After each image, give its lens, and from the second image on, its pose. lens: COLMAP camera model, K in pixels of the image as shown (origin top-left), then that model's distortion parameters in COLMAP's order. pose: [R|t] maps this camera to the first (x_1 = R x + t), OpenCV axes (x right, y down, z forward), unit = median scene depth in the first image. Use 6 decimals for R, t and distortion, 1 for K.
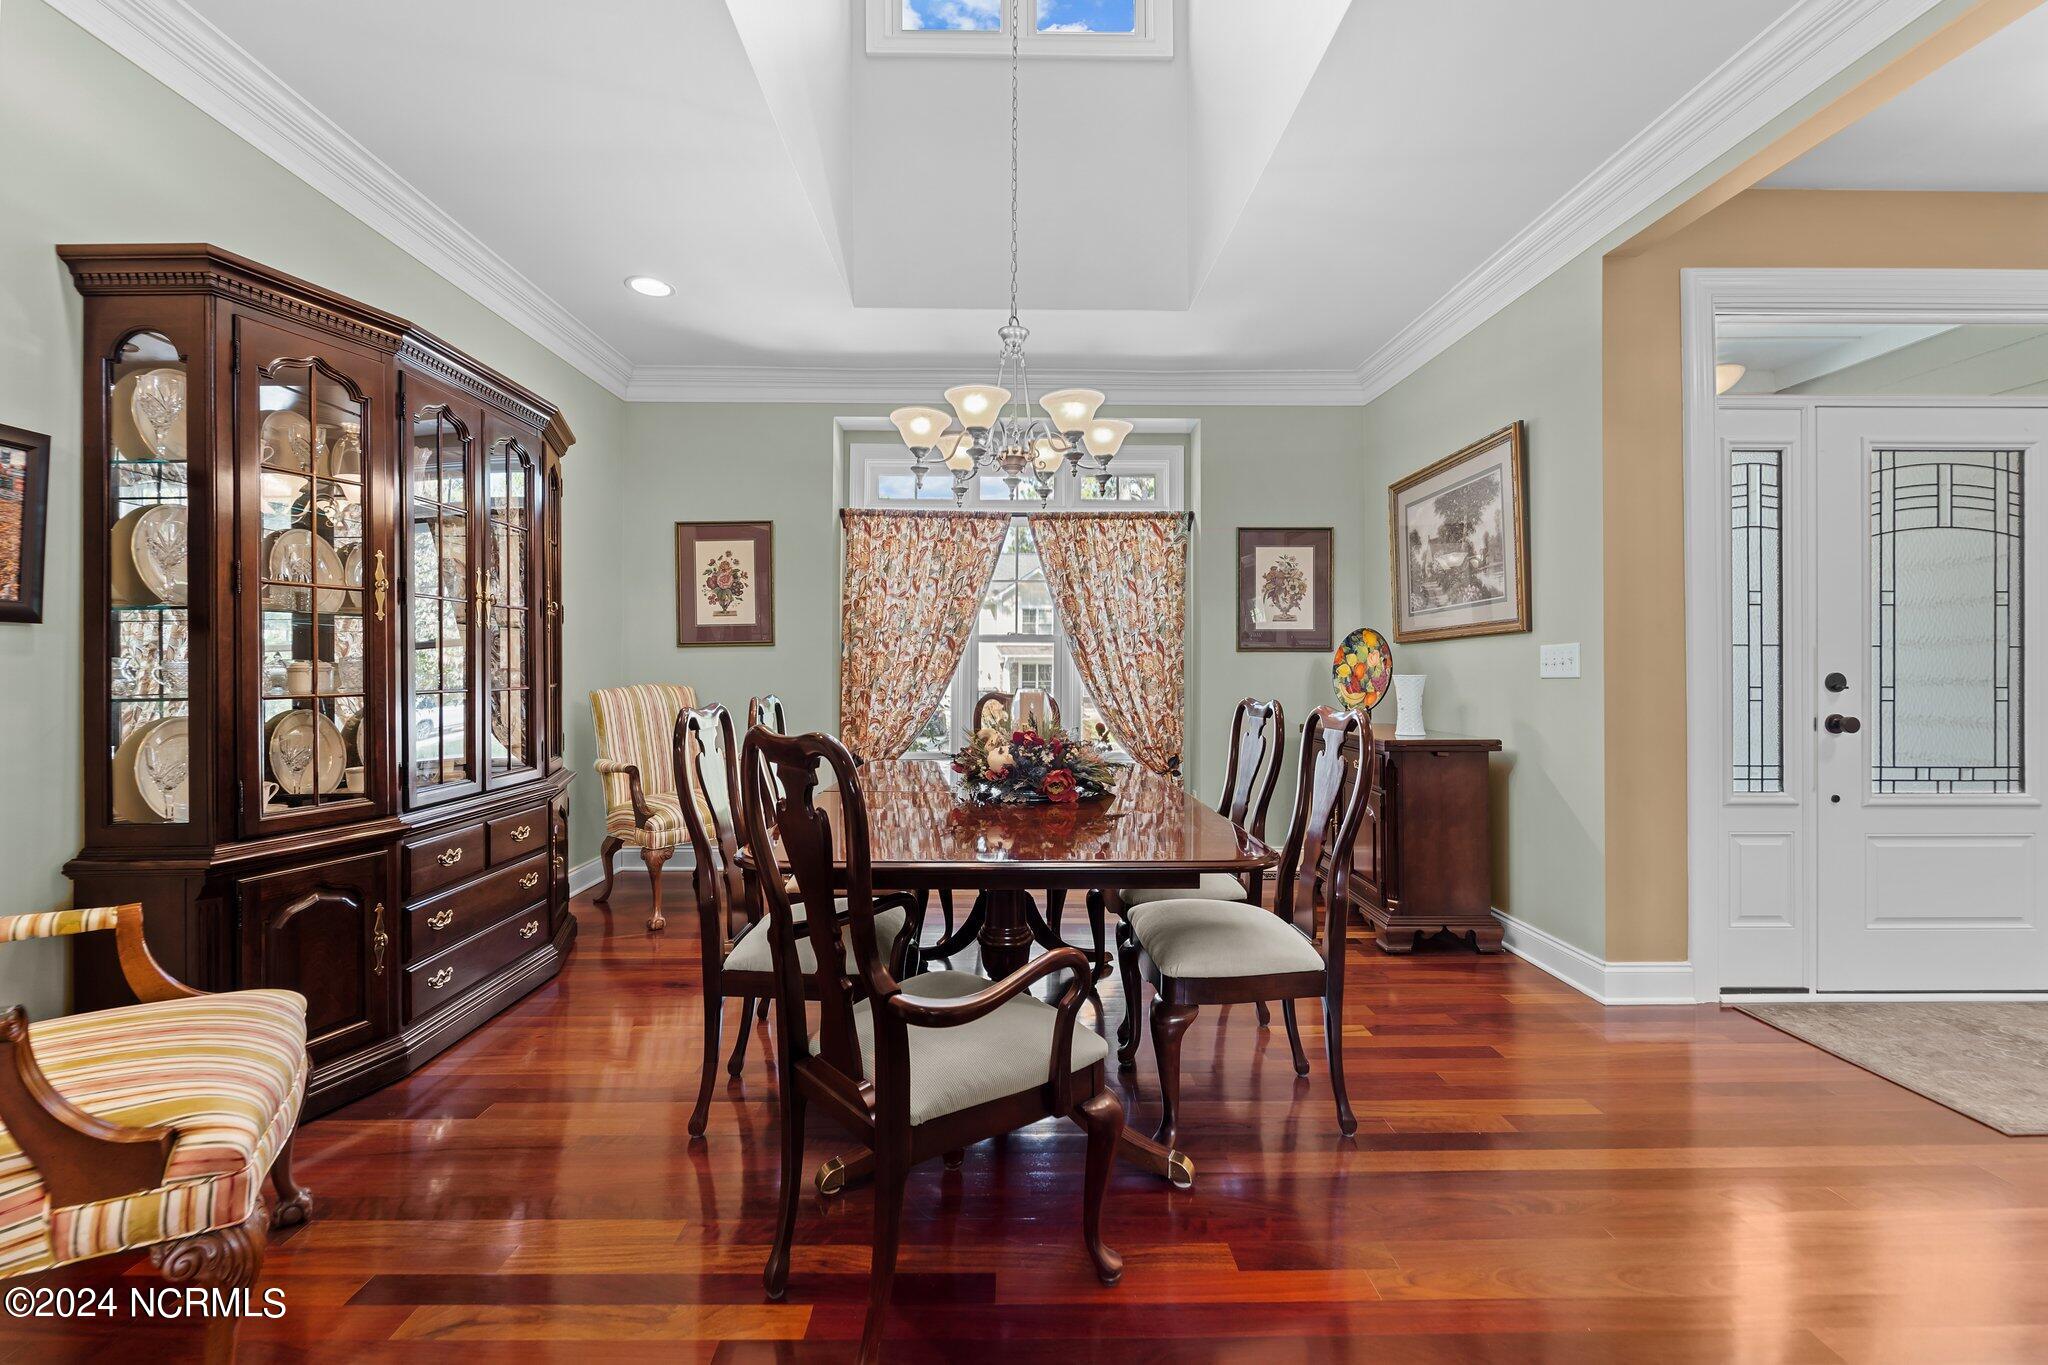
lens RADIAL K [[835.8, 0, 1019.5], [0, 835.8, 665.3], [0, 0, 1]] dist [-0.004430, -0.000393]
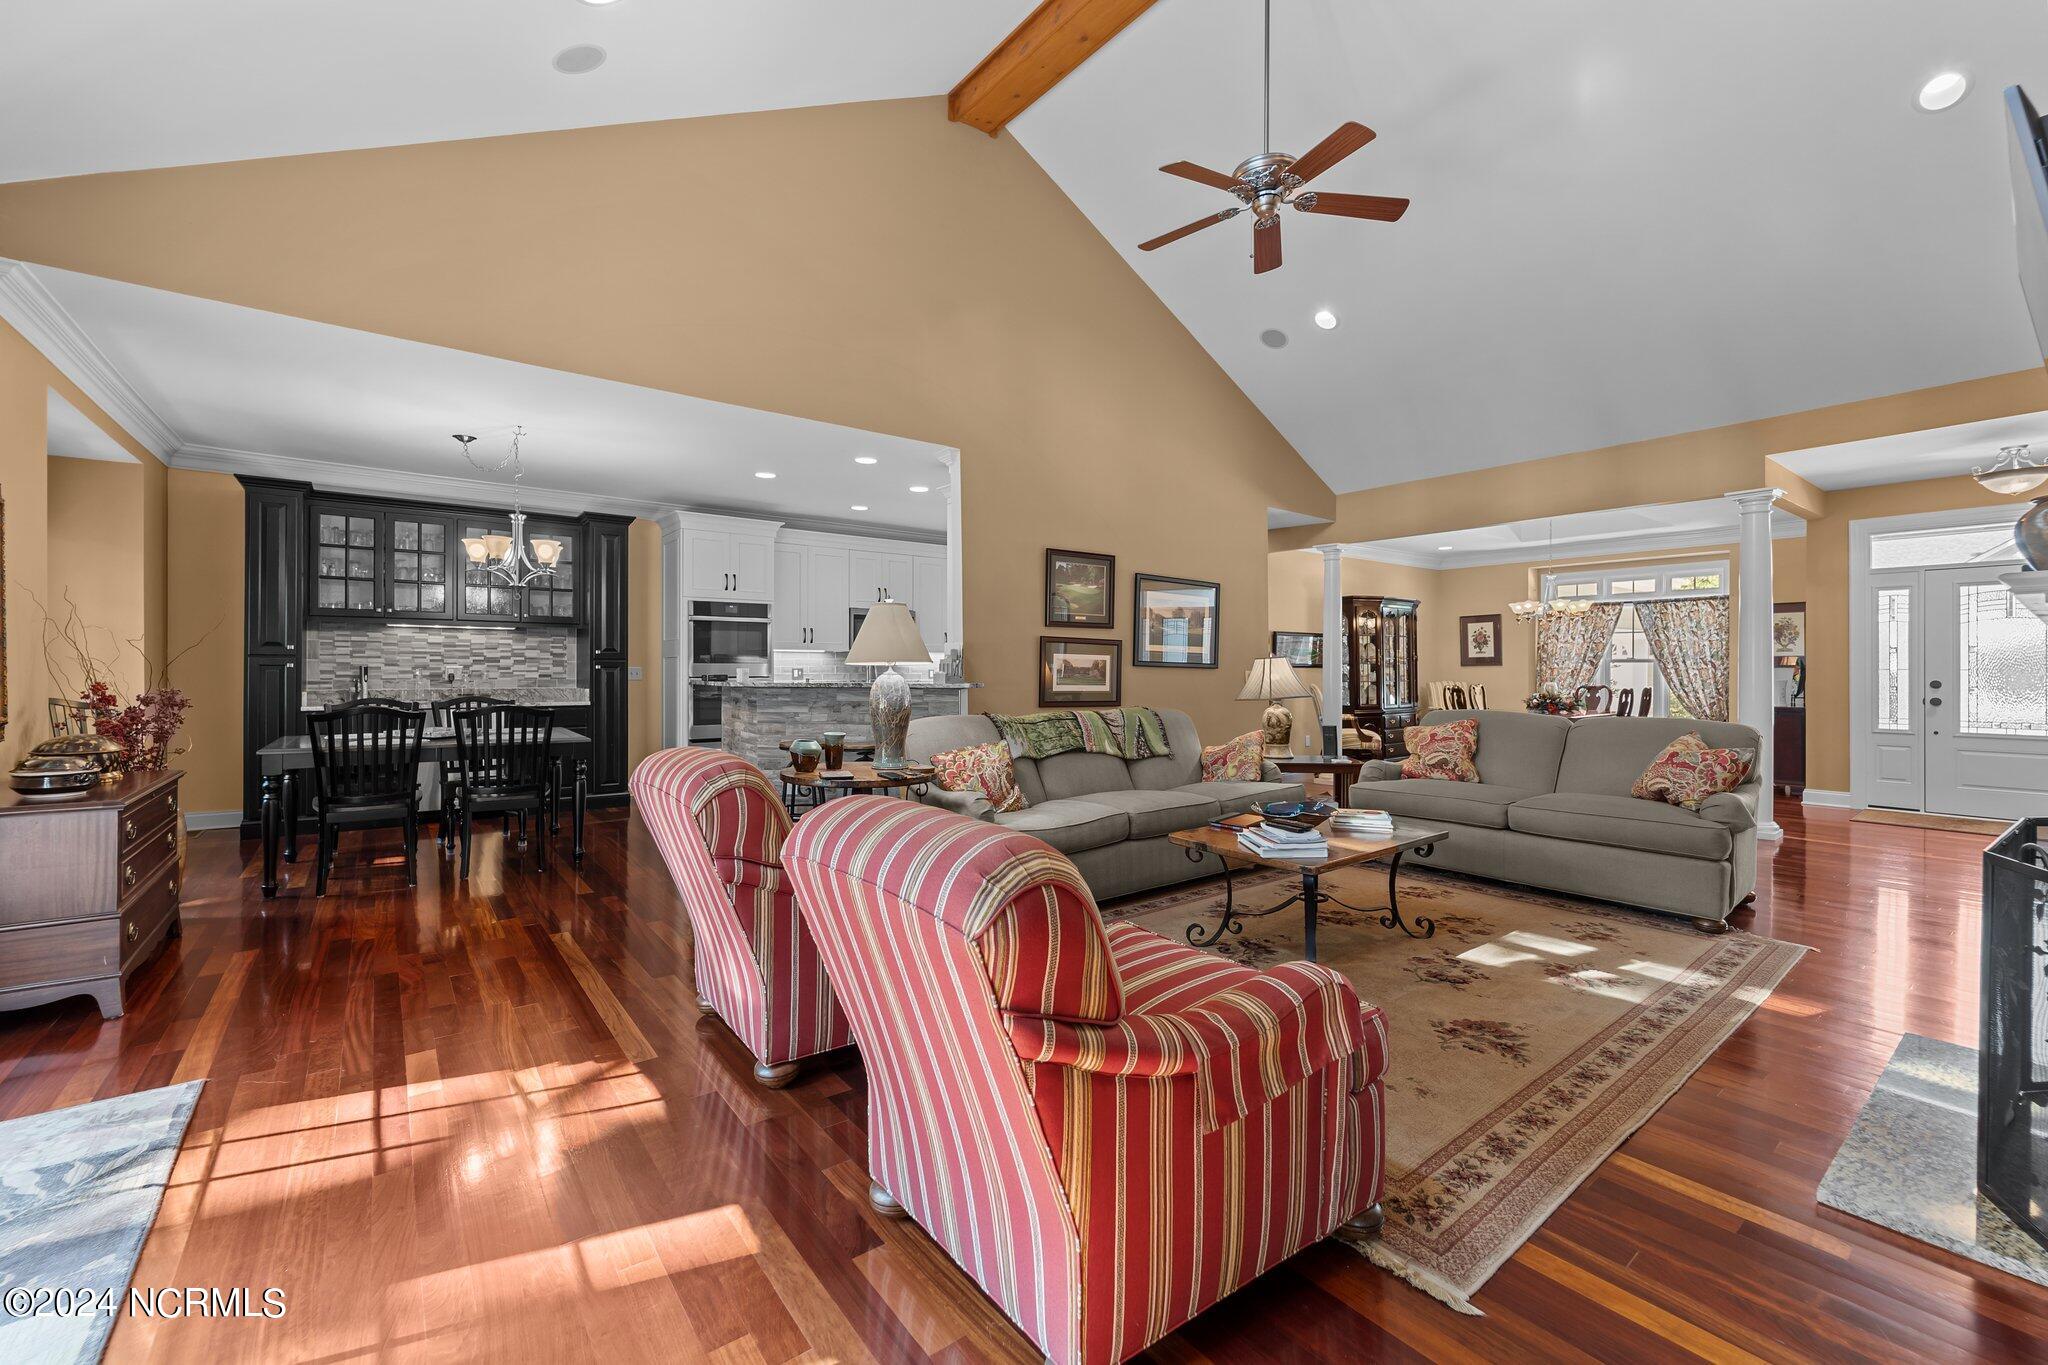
lens RADIAL K [[835.8, 0, 1009.0], [0, 835.8, 662.4], [0, 0, 1]] dist [-0.004430, -0.000393]
pose [[0.588958, -0.006642, -0.808137, 0.781502], [0.004658, 0.999978, -0.004824, -0.025936], [0.808150, -0.000924, 0.588975, -1.506002]]
